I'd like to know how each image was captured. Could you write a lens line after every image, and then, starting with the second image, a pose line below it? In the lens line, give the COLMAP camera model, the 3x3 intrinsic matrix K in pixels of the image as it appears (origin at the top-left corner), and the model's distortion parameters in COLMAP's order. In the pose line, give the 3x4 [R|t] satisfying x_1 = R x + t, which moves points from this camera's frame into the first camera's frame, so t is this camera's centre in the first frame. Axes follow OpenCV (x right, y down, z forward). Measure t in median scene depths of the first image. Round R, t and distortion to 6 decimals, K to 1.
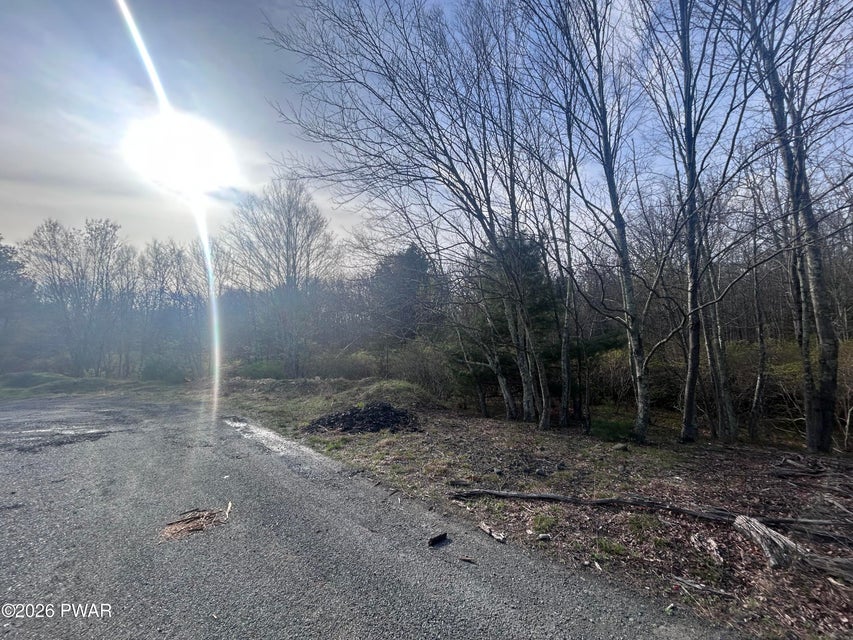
lens RADIAL K [[339.1, 0, 426.5], [0, 339.1, 320.0], [0, 0, 1]] dist [-0.000992, 0.000048]
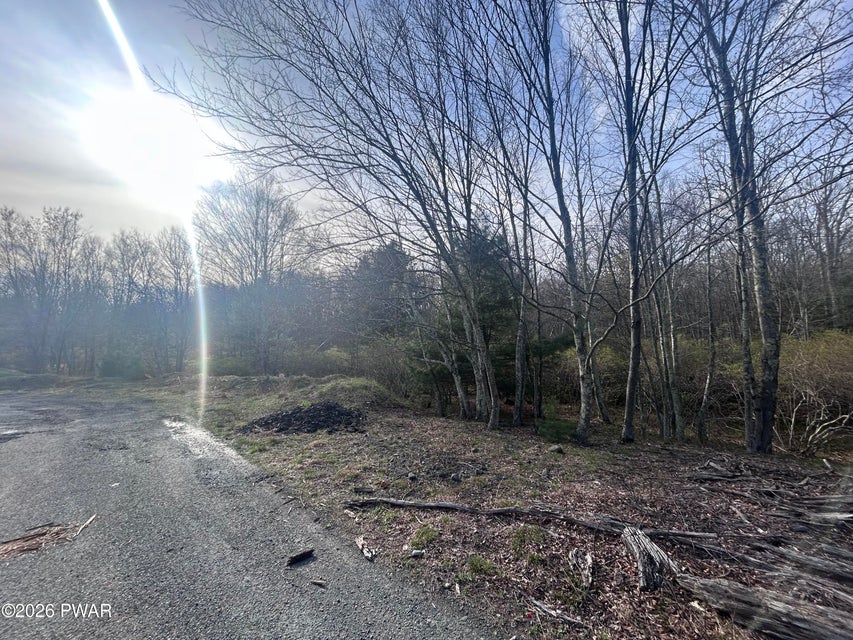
lens RADIAL K [[339.1, 0, 426.5], [0, 339.1, 320.0], [0, 0, 1]] dist [-0.000992, 0.000048]
pose [[0.999371, 0.008991, 0.034316, 0.135710], [-0.009279, 0.999923, 0.008242, 0.003016], [-0.034239, -0.008555, 0.999377, 0.039669]]
